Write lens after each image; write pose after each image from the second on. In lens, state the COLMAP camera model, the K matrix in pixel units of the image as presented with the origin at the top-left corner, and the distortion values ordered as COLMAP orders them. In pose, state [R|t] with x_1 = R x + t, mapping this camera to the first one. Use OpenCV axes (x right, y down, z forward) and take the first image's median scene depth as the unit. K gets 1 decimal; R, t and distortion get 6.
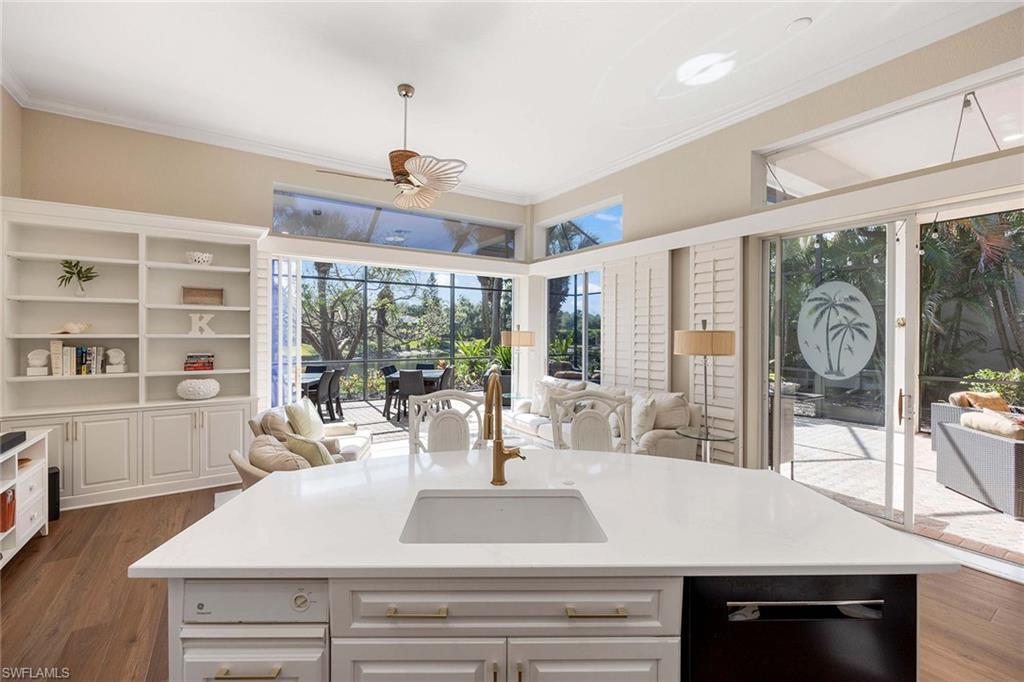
lens RADIAL K [[402.2, 0, 516.0], [0, 402.2, 354.3], [0, 0, 1]] dist [0.000667, -0.000131]
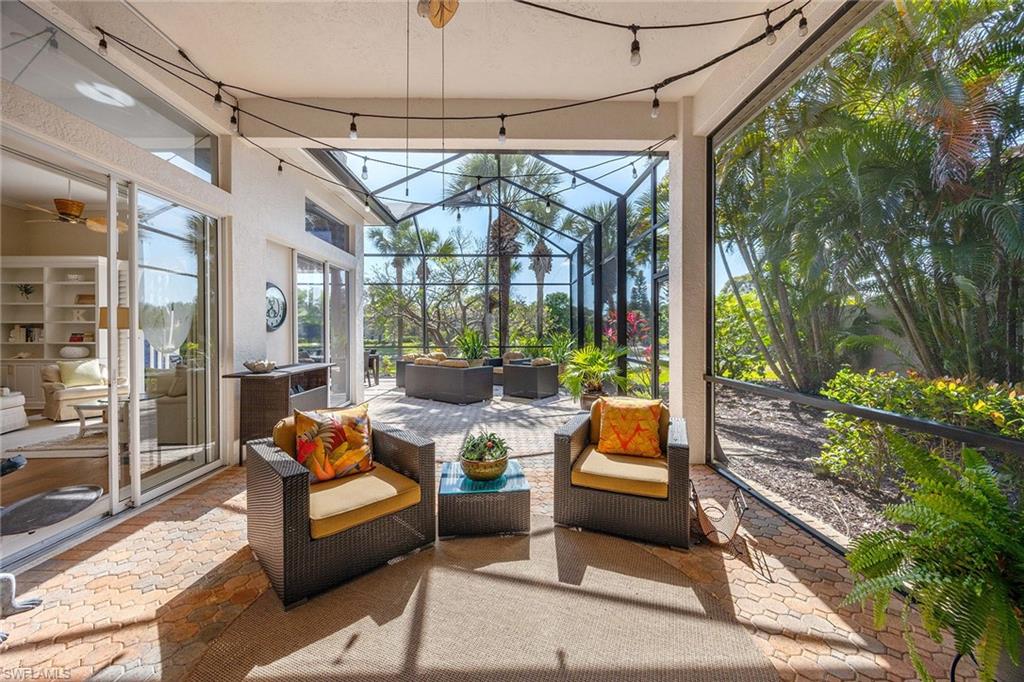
lens RADIAL K [[402.2, 0, 516.0], [0, 402.2, 354.3], [0, 0, 1]] dist [0.000667, -0.000131]
pose [[0.855283, 0.025779, -0.517519, 1.913121], [-0.024007, 0.999661, 0.010122, 0.032686], [0.517604, 0.003767, 0.855612, 0.535664]]
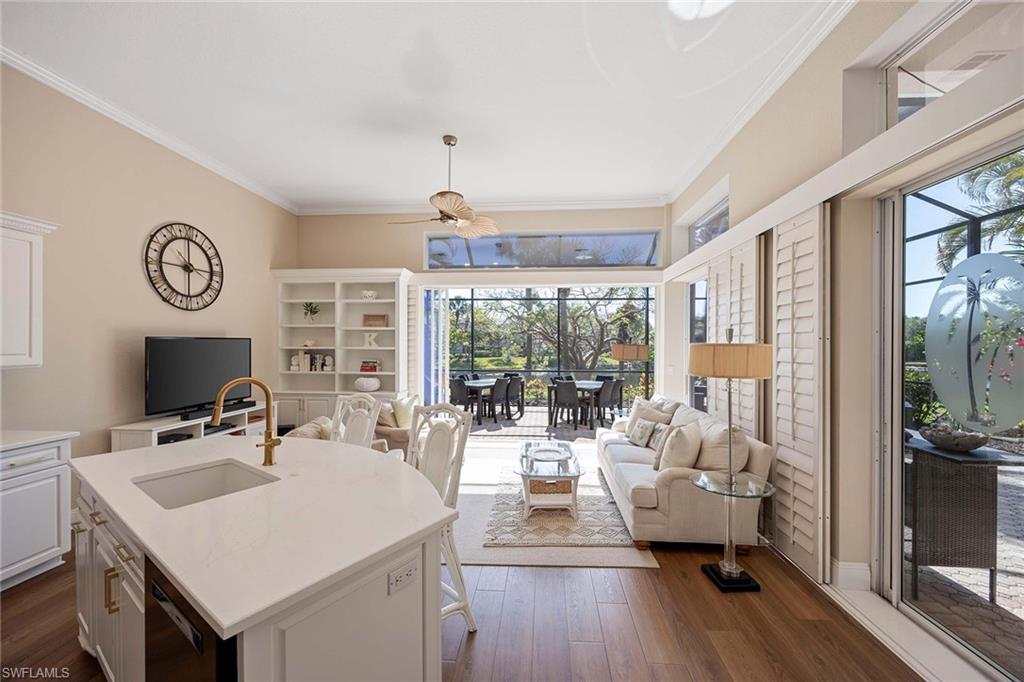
lens RADIAL K [[395.2, 0, 527.6], [0, 395.2, 363.0], [0, 0, 1]] dist [-0.000561, -0.000094]
pose [[0.814823, 0.025877, -0.579132, 0.550509], [-0.031670, 0.999498, 0.000101, -0.011039], [0.578844, 0.018259, 0.815234, 0.184766]]
